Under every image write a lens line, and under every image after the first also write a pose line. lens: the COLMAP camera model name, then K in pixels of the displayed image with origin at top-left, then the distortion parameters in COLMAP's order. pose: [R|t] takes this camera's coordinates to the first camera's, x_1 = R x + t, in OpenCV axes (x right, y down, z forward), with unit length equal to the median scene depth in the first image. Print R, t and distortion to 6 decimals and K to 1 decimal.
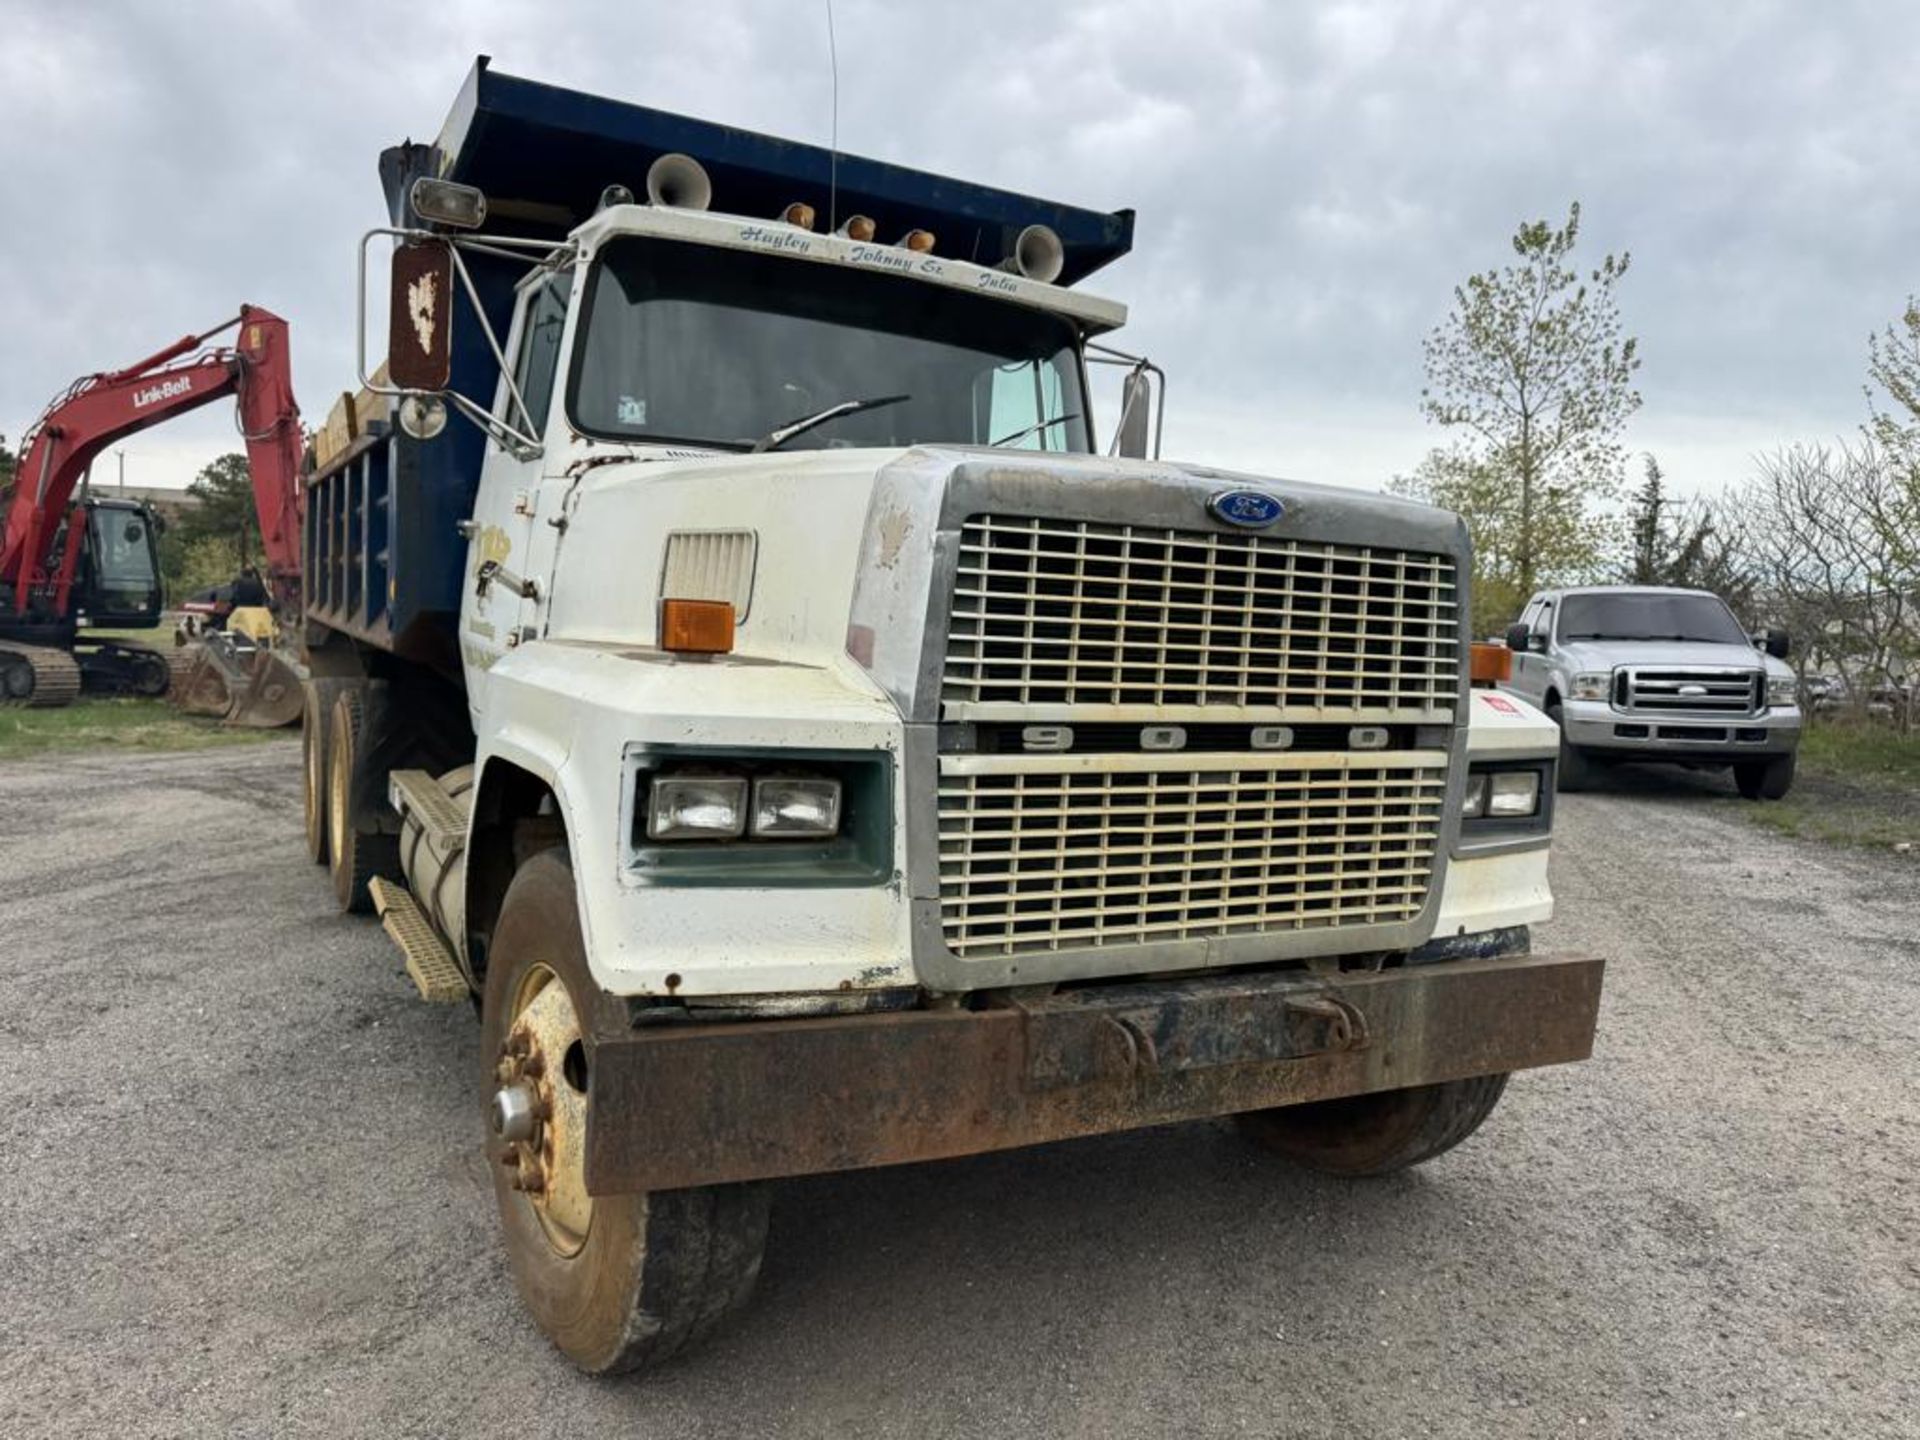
lens RADIAL K [[1357.1, 0, 961.8], [0, 1357.1, 719.1], [0, 0, 1]] dist [0.057559, -0.070470]
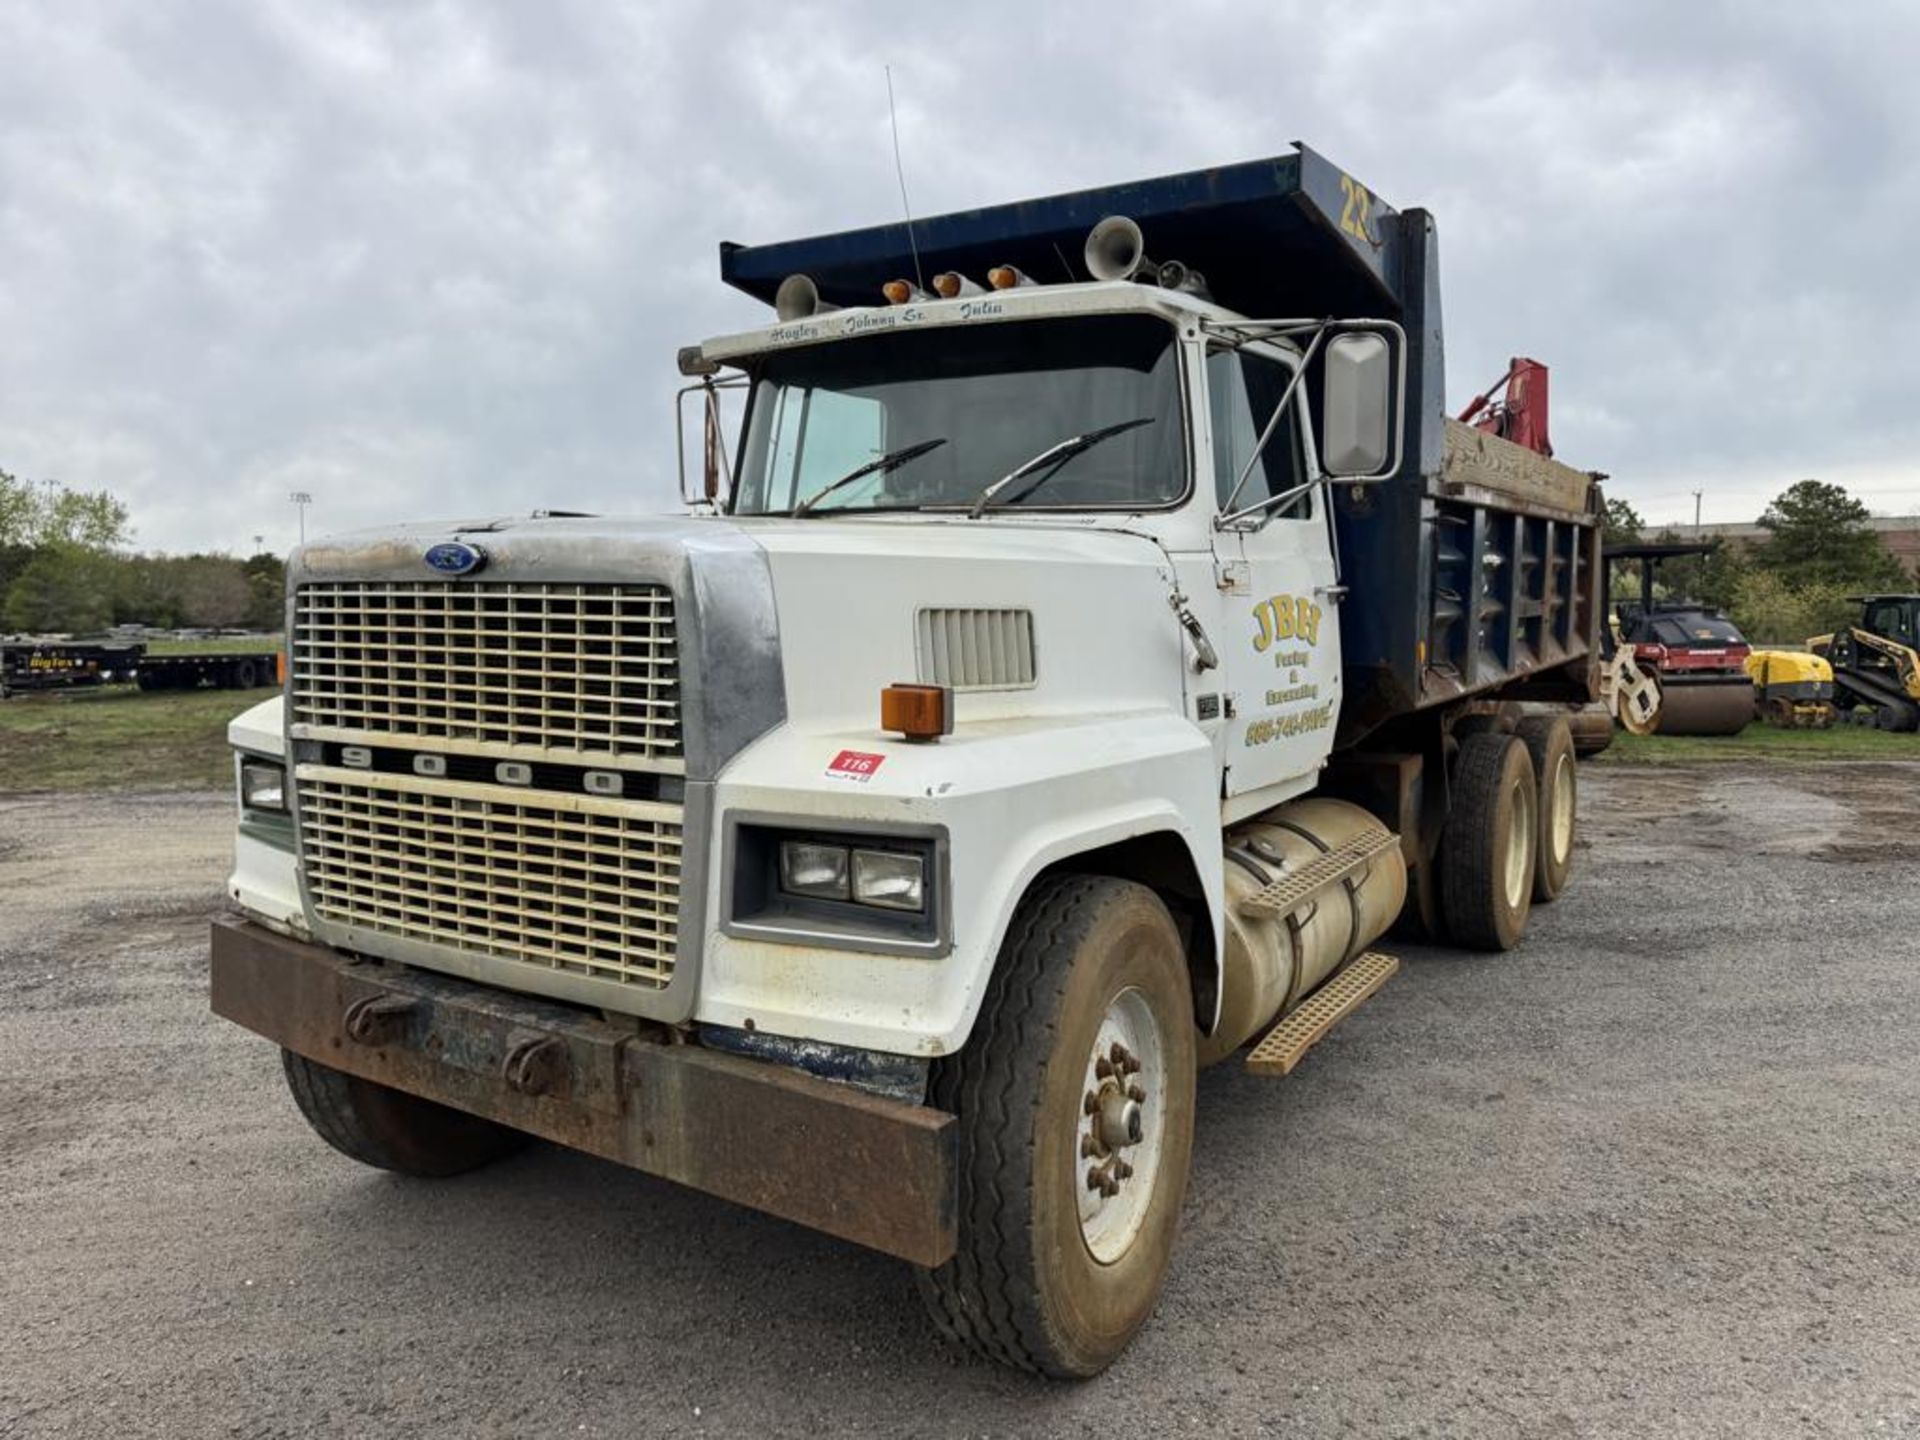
lens RADIAL K [[1357.1, 0, 964.8], [0, 1357.1, 726.4], [0, 0, 1]] dist [0.057559, -0.070470]
pose [[0.479122, 0.033310, -0.877116, 1.113050], [-0.049790, 0.998702, 0.010730, -0.043160], [0.876335, 0.038530, 0.480159, 0.680073]]
